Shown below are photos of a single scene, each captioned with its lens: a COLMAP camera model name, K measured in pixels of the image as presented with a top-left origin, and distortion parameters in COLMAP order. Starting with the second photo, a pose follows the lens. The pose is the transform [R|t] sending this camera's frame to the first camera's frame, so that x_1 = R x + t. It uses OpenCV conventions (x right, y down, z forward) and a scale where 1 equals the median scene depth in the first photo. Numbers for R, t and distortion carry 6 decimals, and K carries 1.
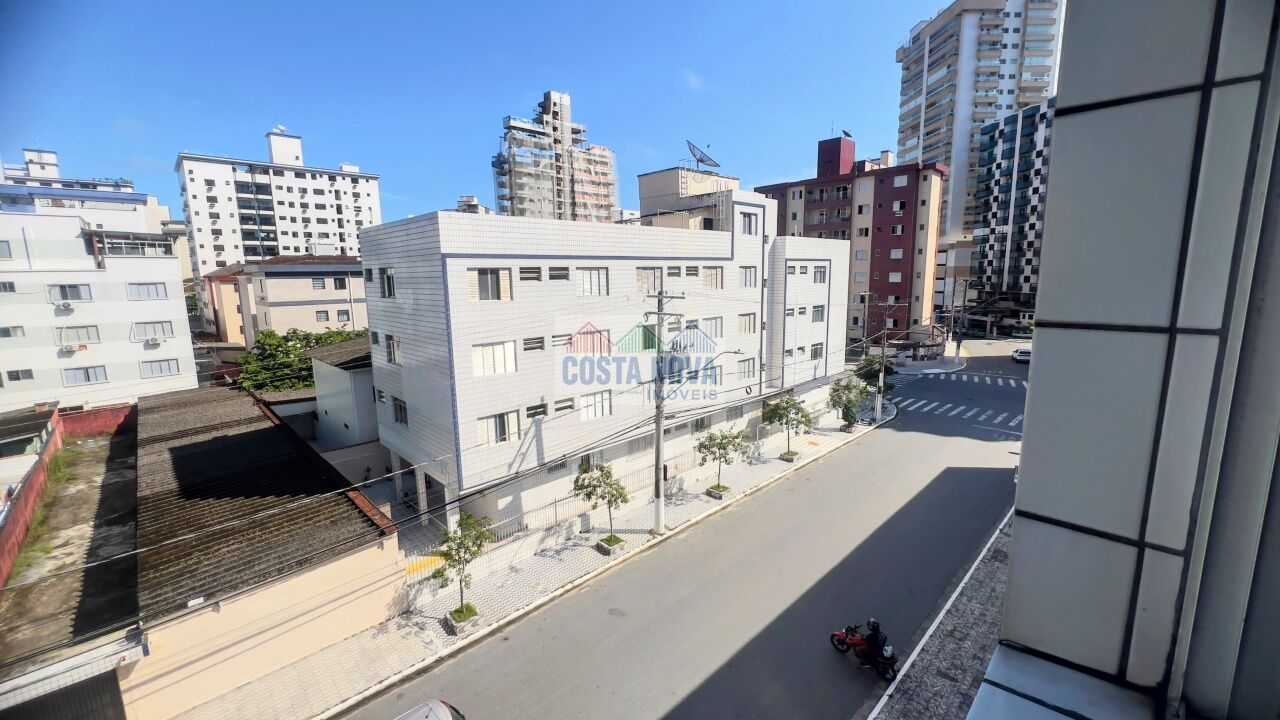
lens RADIAL K [[513.8, 0, 643.0], [0, 513.8, 361.7], [0, 0, 1]] dist [-0.005242, 0.001616]
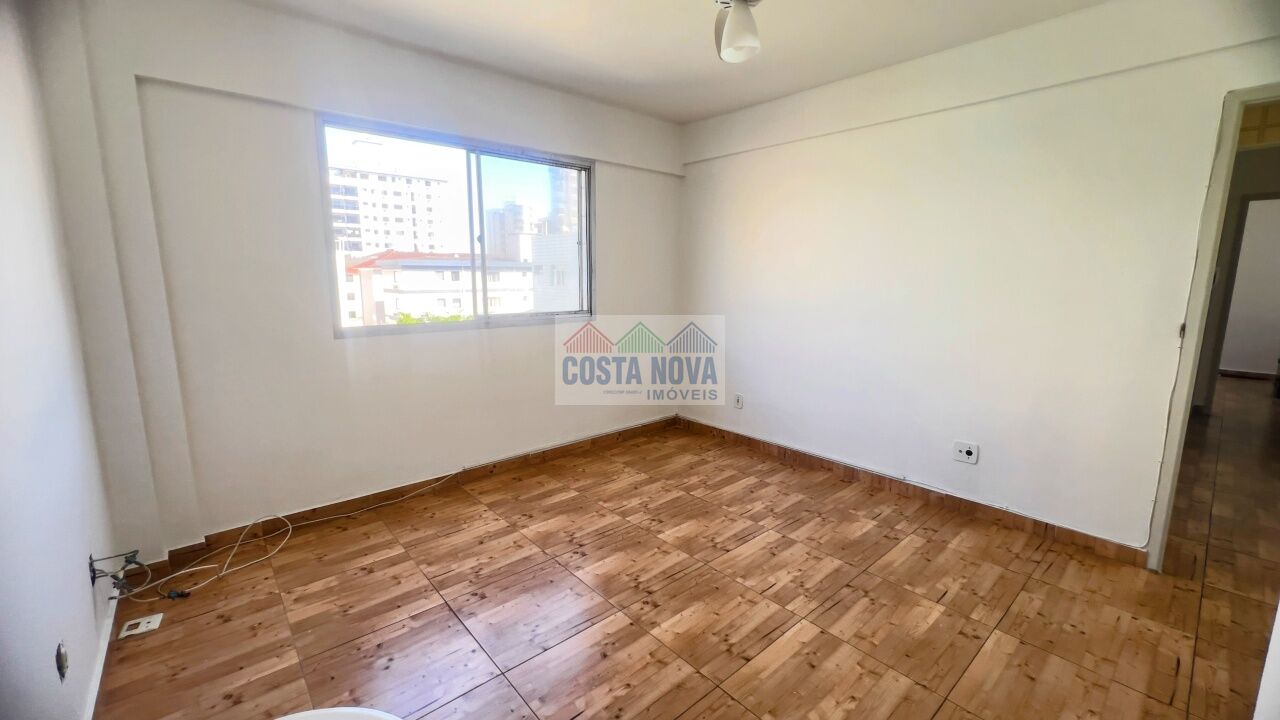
lens RADIAL K [[513.8, 0, 642.2], [0, 513.8, 362.5], [0, 0, 1]] dist [-0.005242, 0.001616]
pose [[0.998511, 0.027968, -0.046826, -0.091196], [-0.027879, 0.999608, 0.002562, 0.034439], [0.046879, -0.001253, 0.998900, -0.181244]]
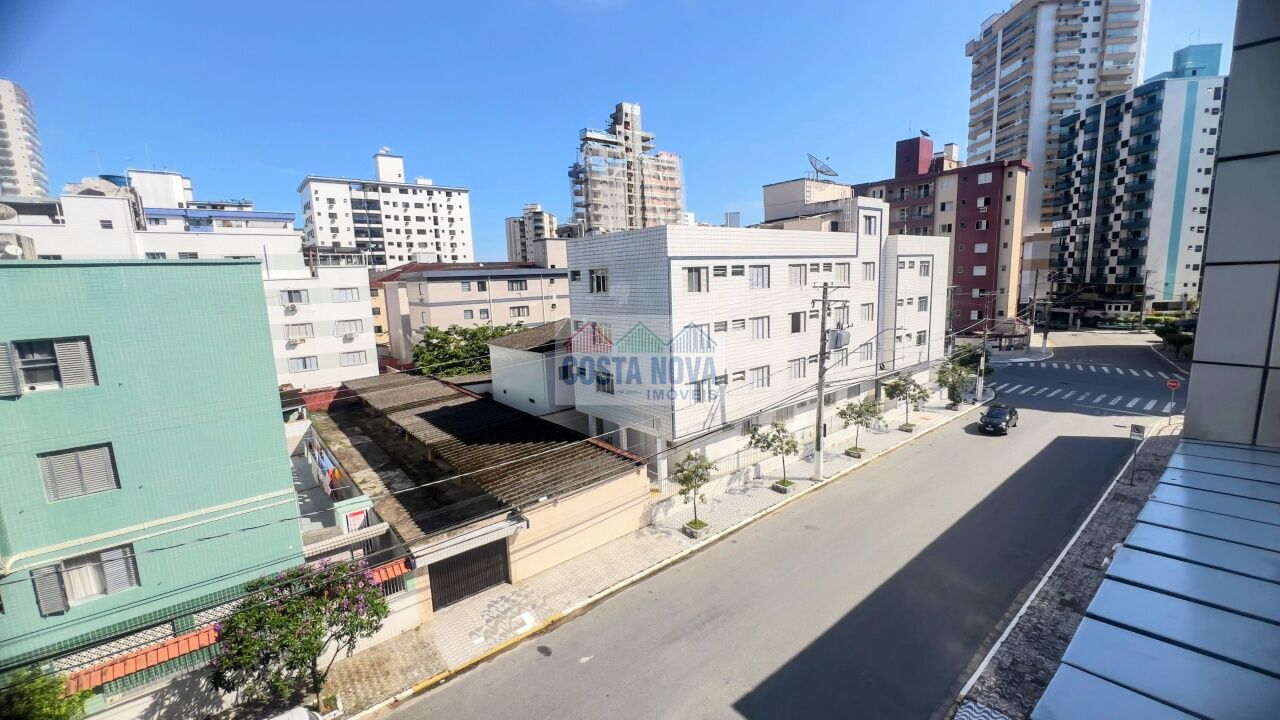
lens RADIAL K [[513.8, 0, 643.2], [0, 513.8, 361.7], [0, 0, 1]] dist [-0.005242, 0.001616]
pose [[0.996207, -0.007007, -0.086731, -0.128698], [0.006759, 0.999972, -0.003156, 0.023900], [0.086751, 0.002558, 0.996227, -0.120792]]
